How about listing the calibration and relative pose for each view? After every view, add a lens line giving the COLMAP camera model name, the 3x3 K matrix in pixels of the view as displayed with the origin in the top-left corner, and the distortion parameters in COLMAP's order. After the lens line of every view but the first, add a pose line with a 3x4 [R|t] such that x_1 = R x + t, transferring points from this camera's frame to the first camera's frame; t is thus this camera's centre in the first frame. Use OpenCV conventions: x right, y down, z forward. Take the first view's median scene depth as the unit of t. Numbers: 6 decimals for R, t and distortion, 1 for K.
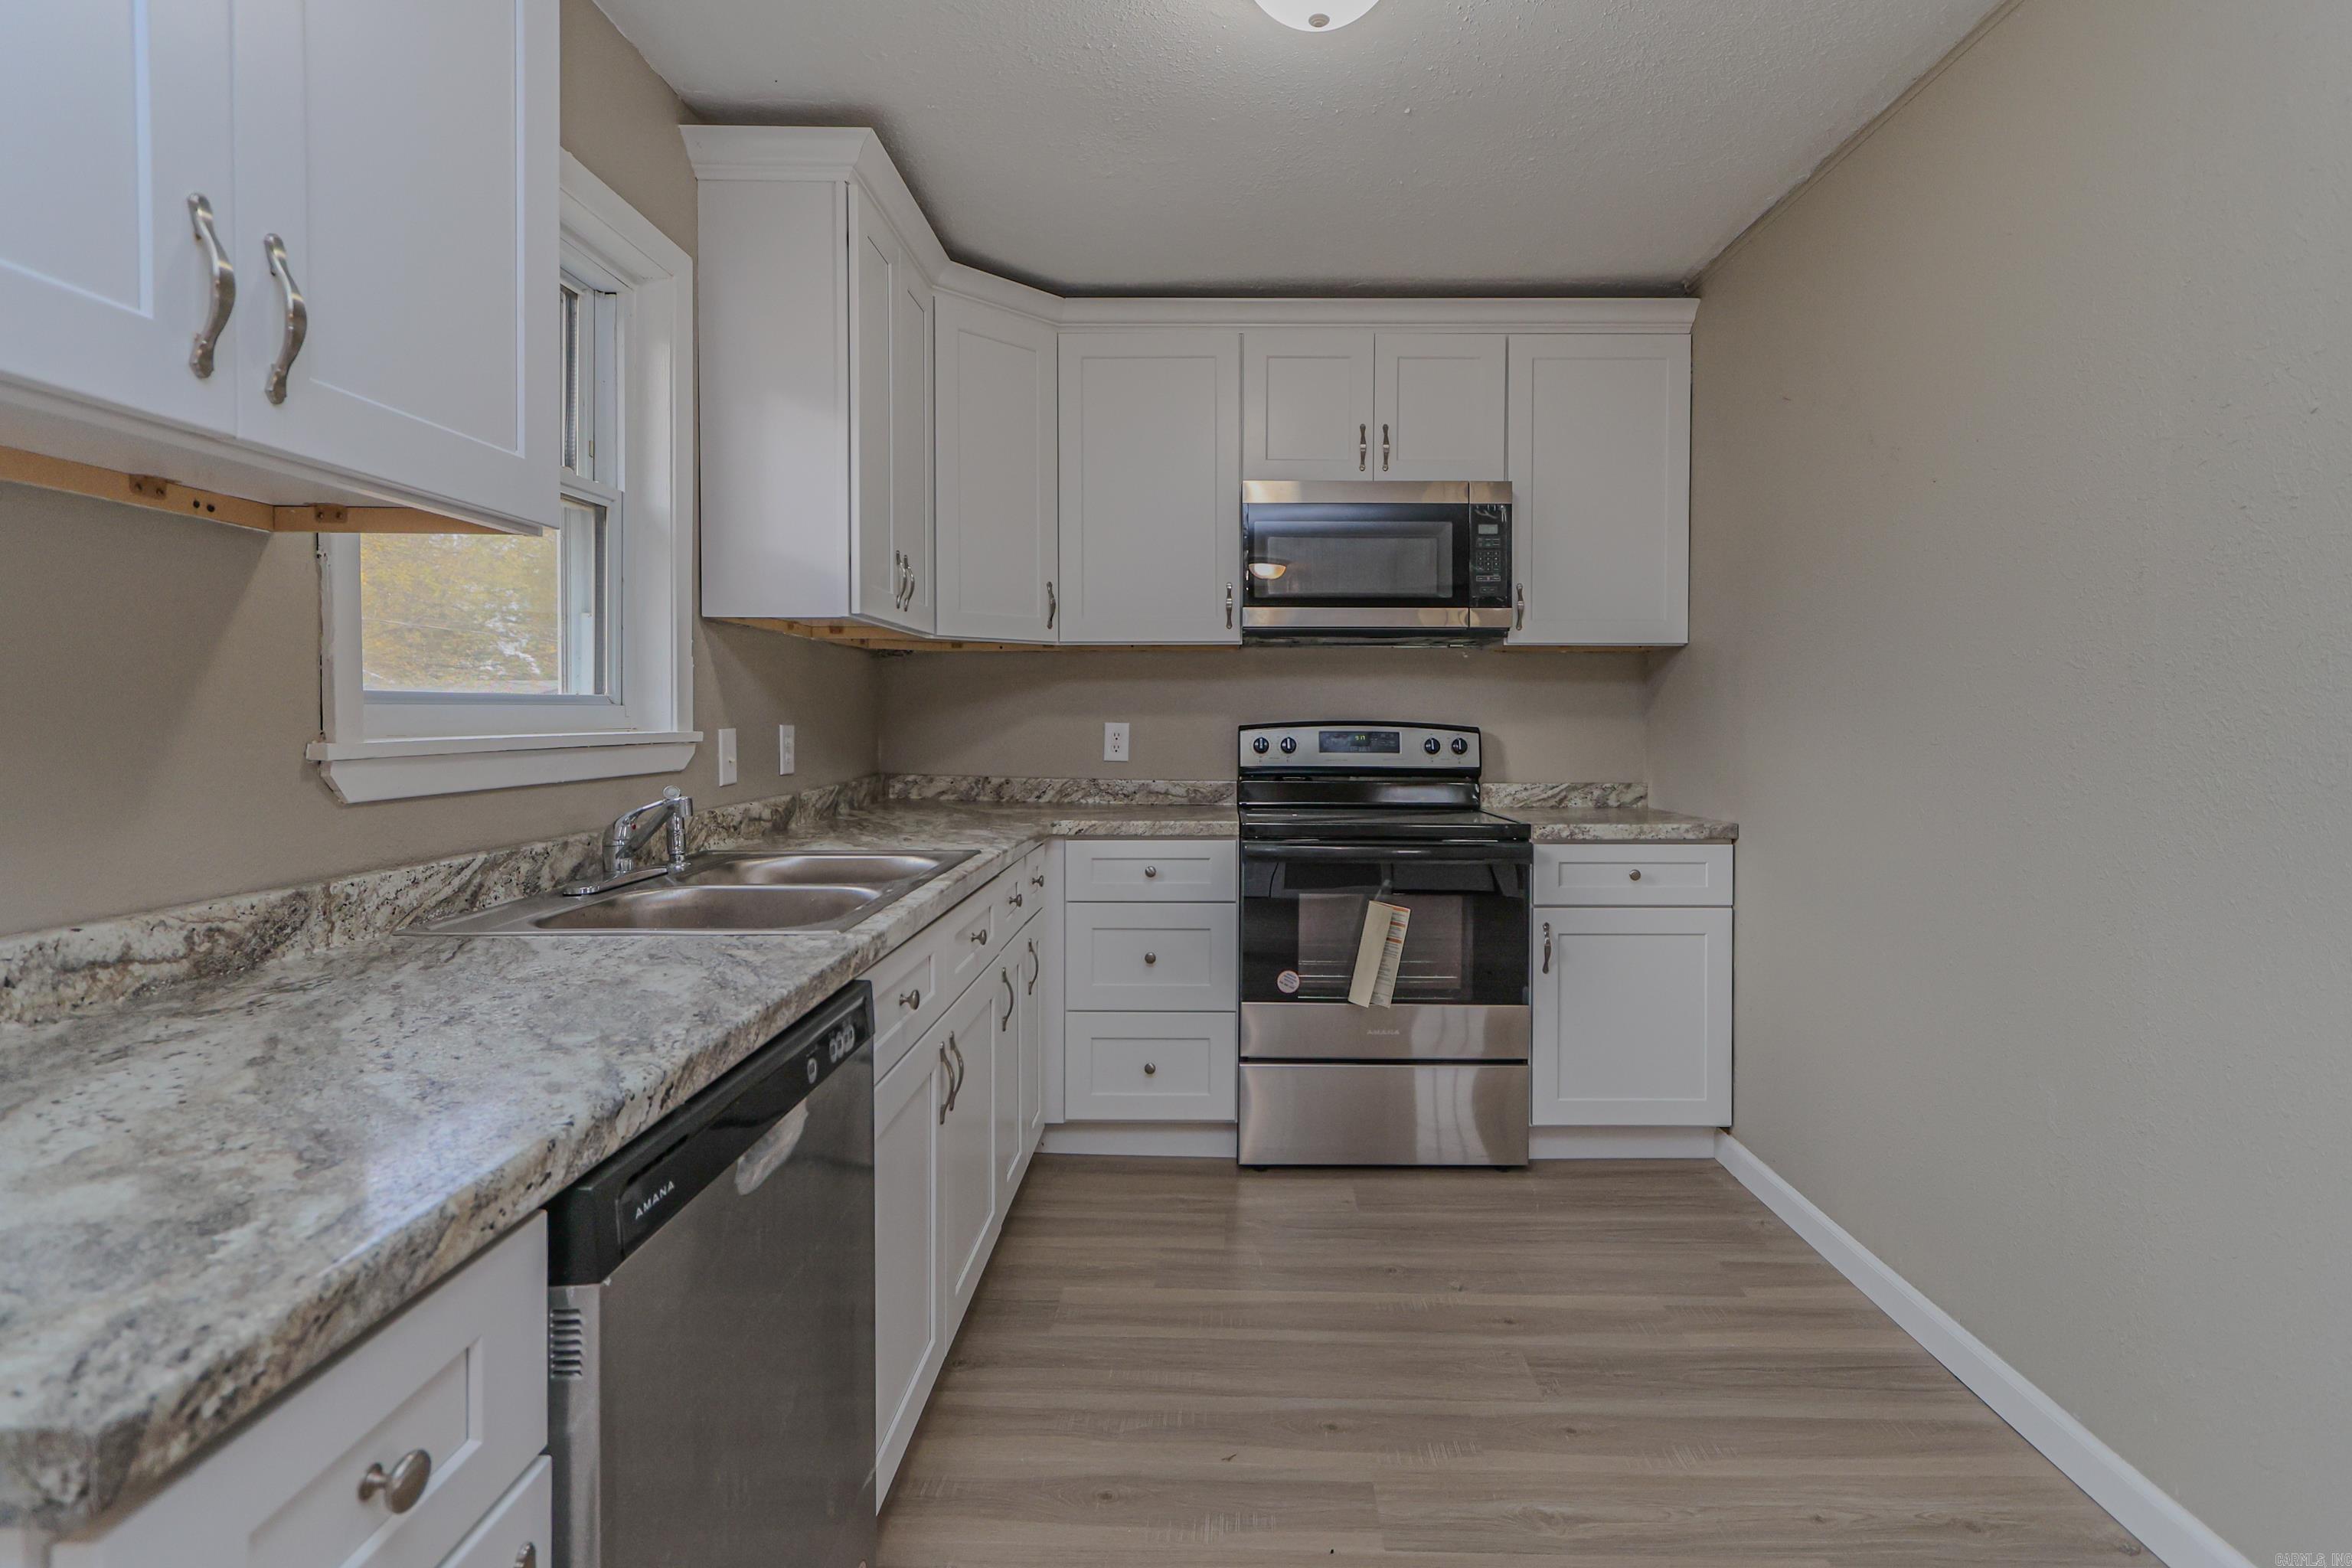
lens RADIAL K [[1085.8, 0, 1195.1], [0, 1085.8, 742.2], [0, 0, 1]] dist [0.000529, 0.000791]
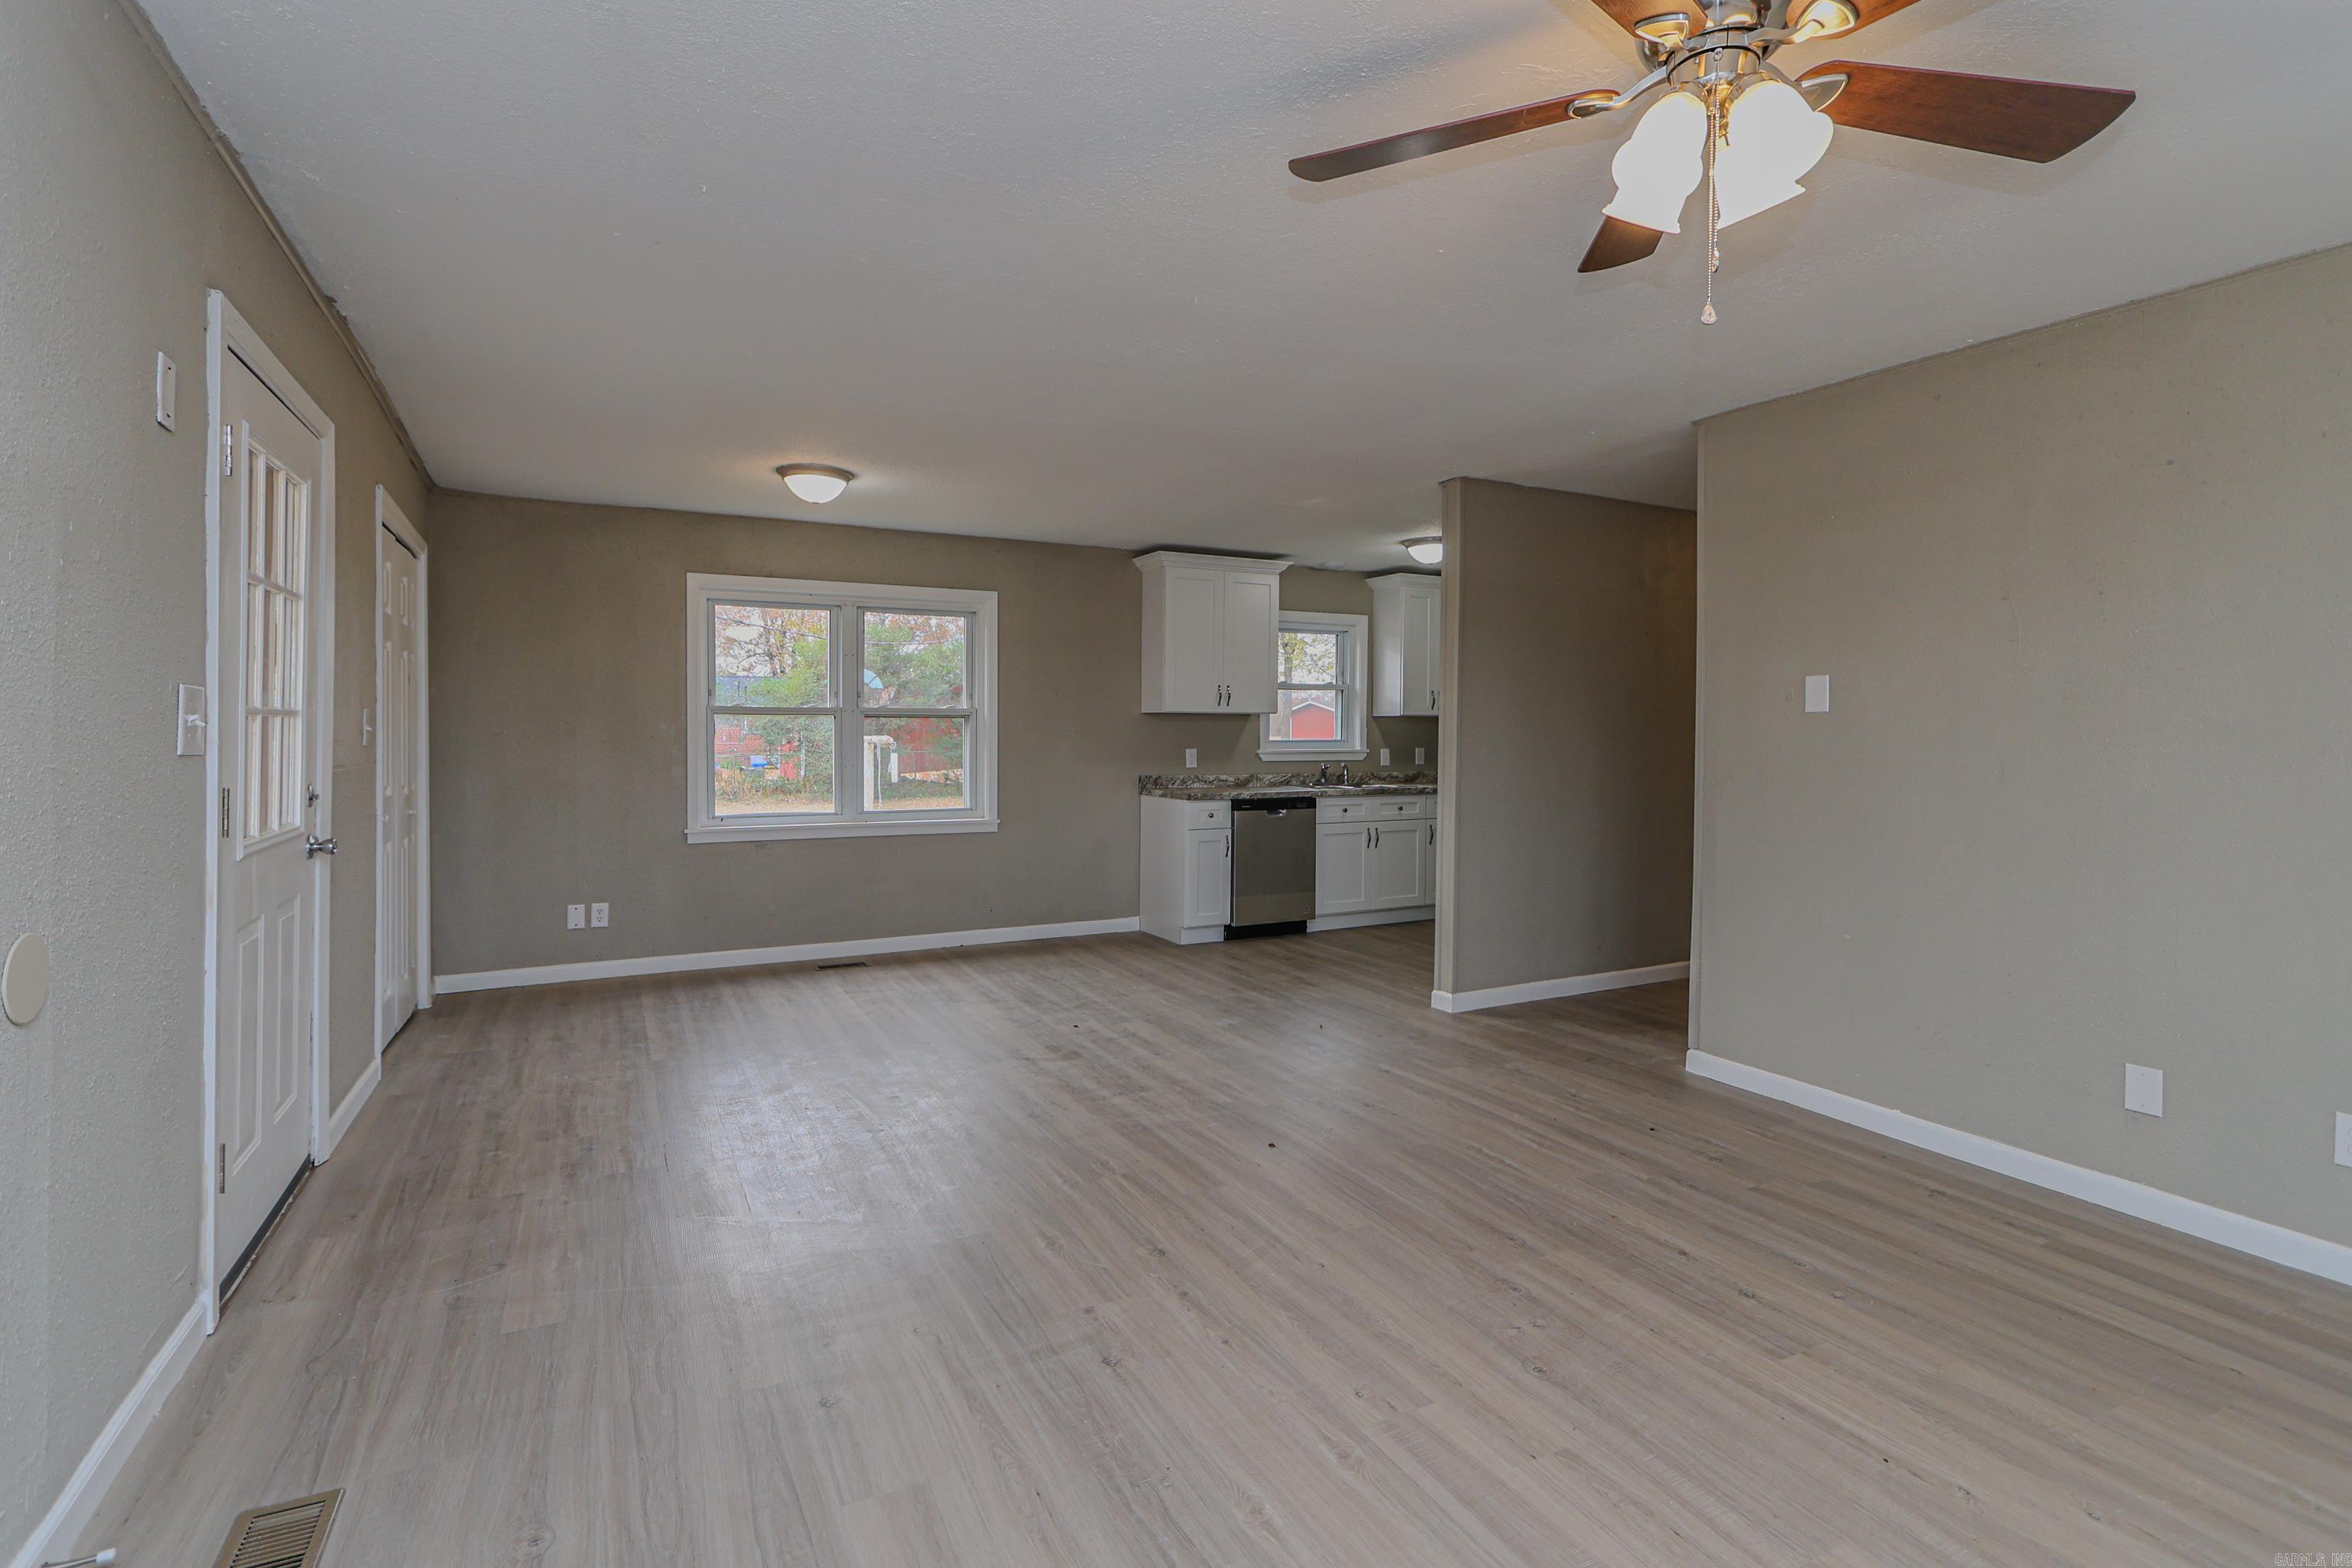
lens RADIAL K [[1085.8, 0, 1195.1], [0, 1085.8, 742.2], [0, 0, 1]] dist [0.000529, 0.000791]
pose [[0.466891, 0.011941, -0.884234, 1.887647], [-0.024987, 0.999688, 0.000307, -0.015838], [0.883962, 0.021951, 0.467044, -0.904994]]
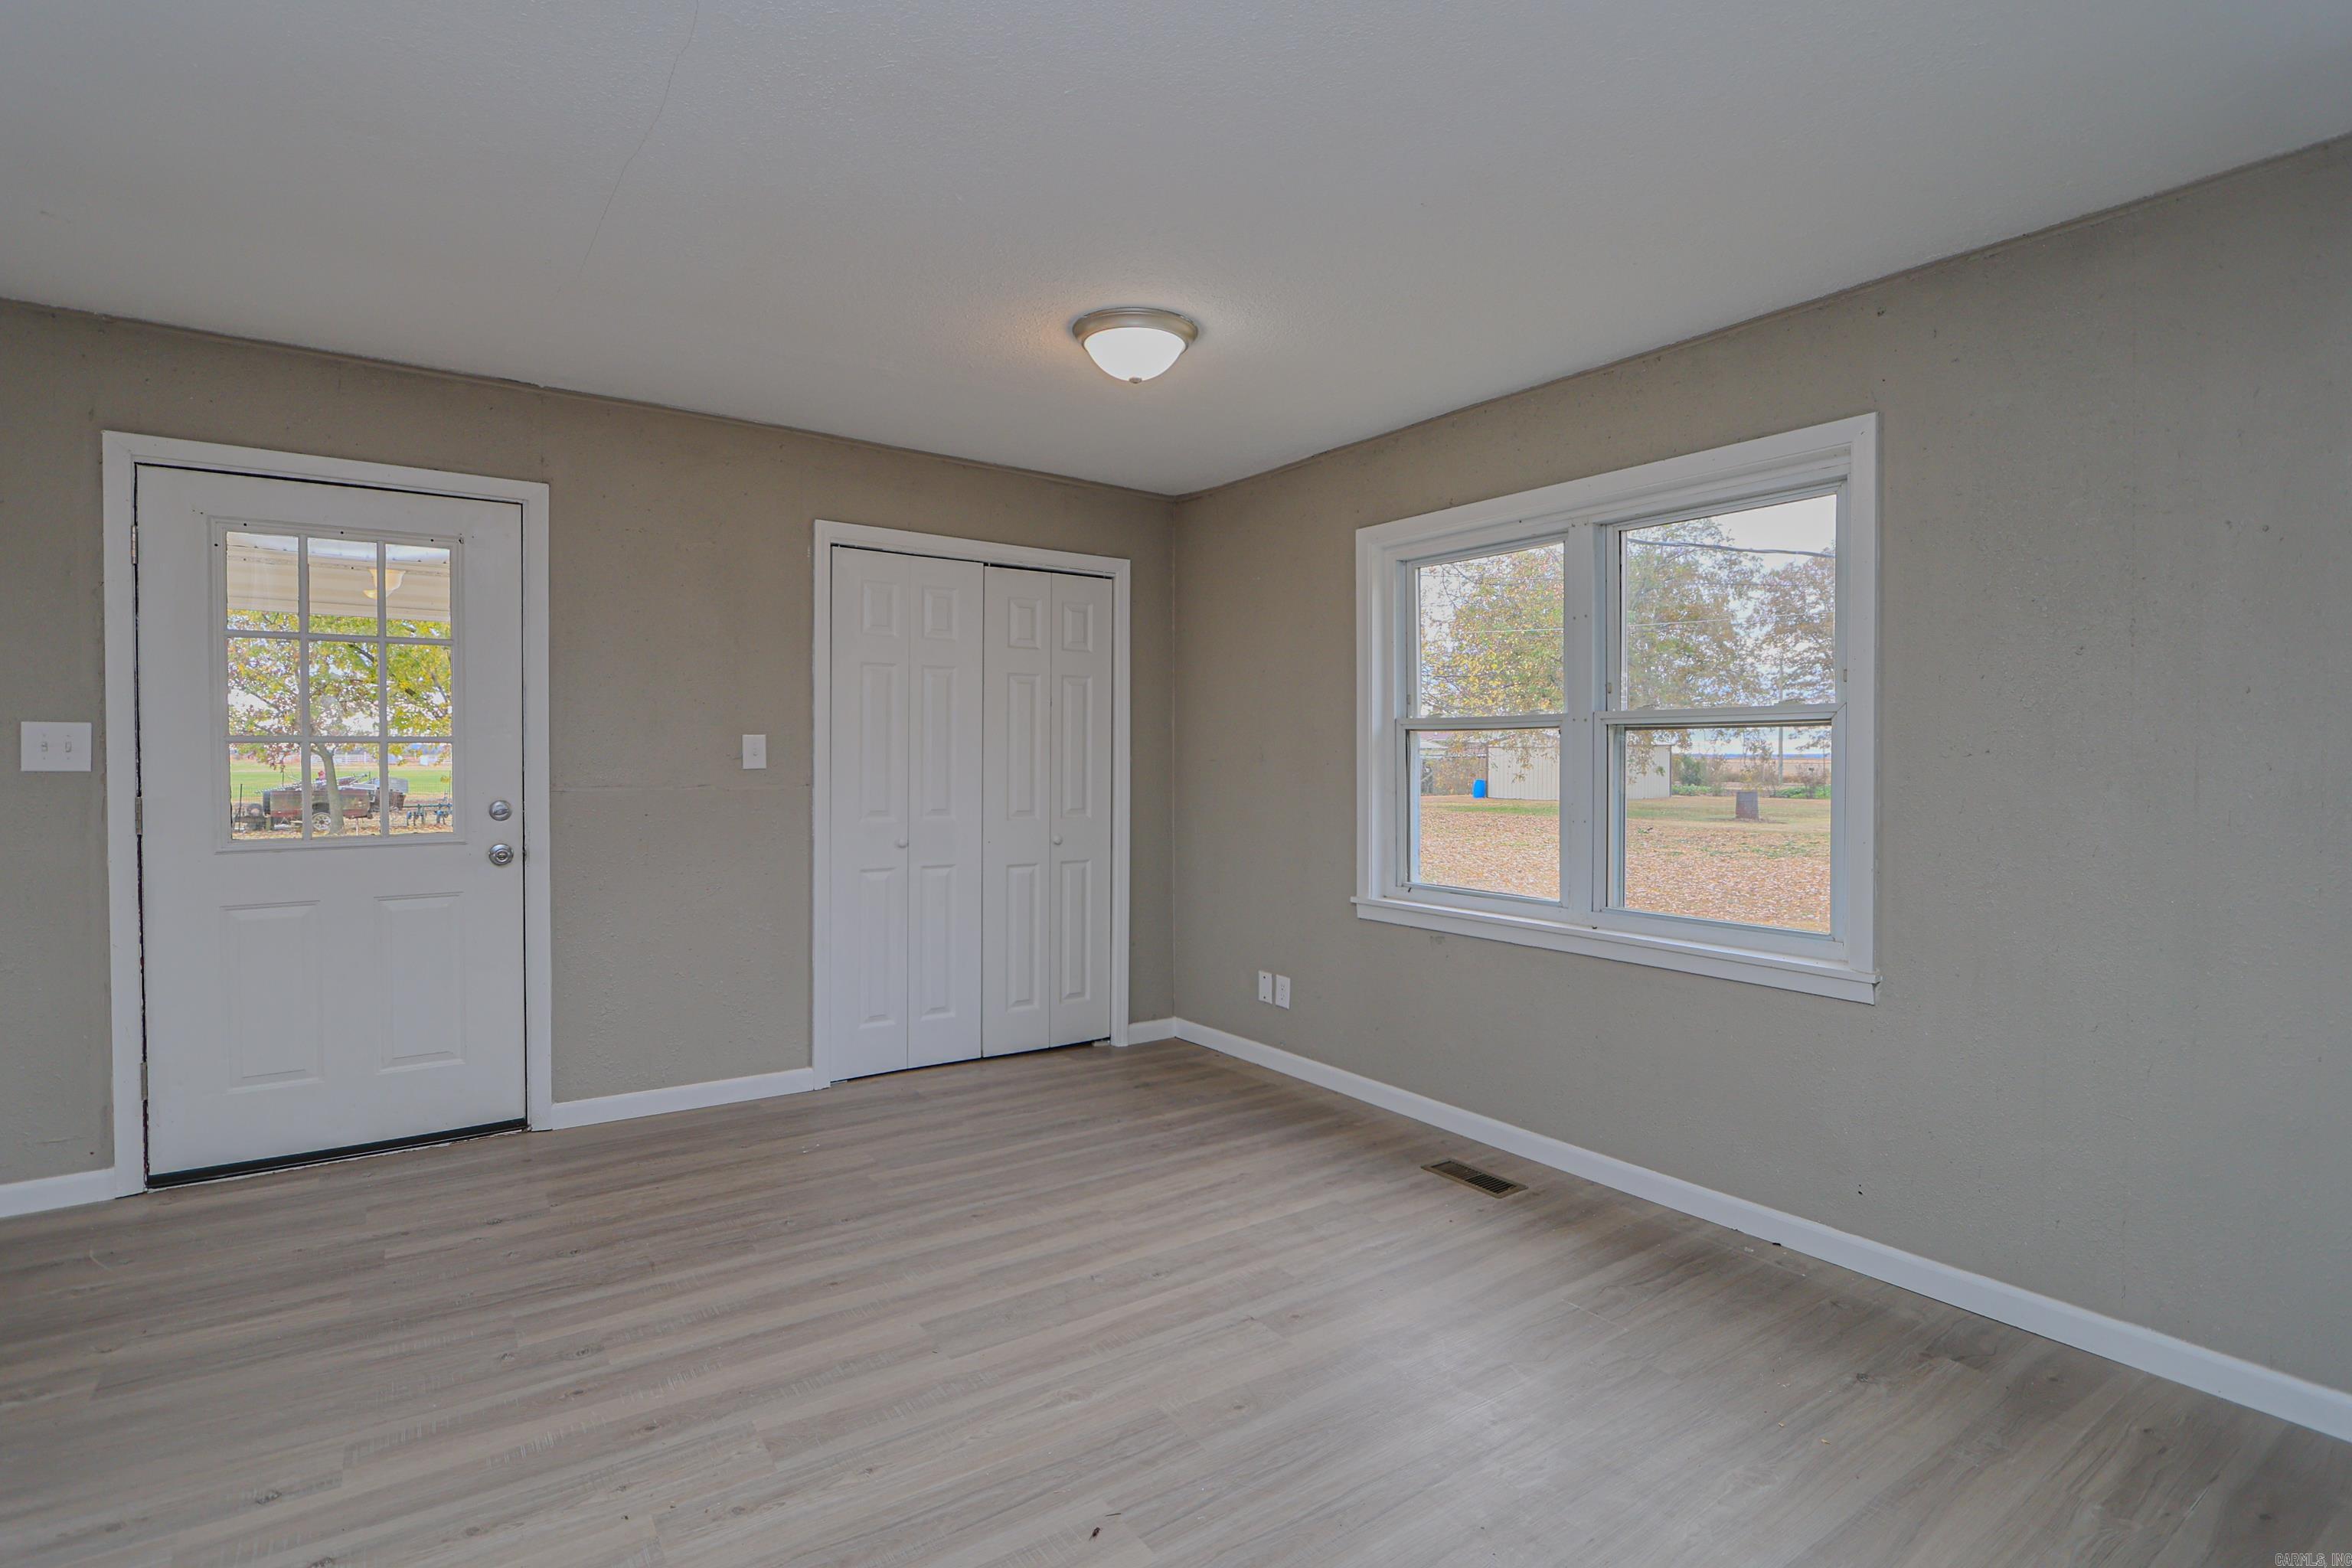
lens RADIAL K [[1094.9, 0, 1166.5], [0, 1094.9, 775.7], [0, 0, 1]] dist [-0.011915, 0.000896]
pose [[-0.822315, 0.011045, -0.568926, 0.689156], [-0.013033, 0.999184, 0.038235, -0.039406], [0.568884, 0.038856, -0.821500, 0.223055]]
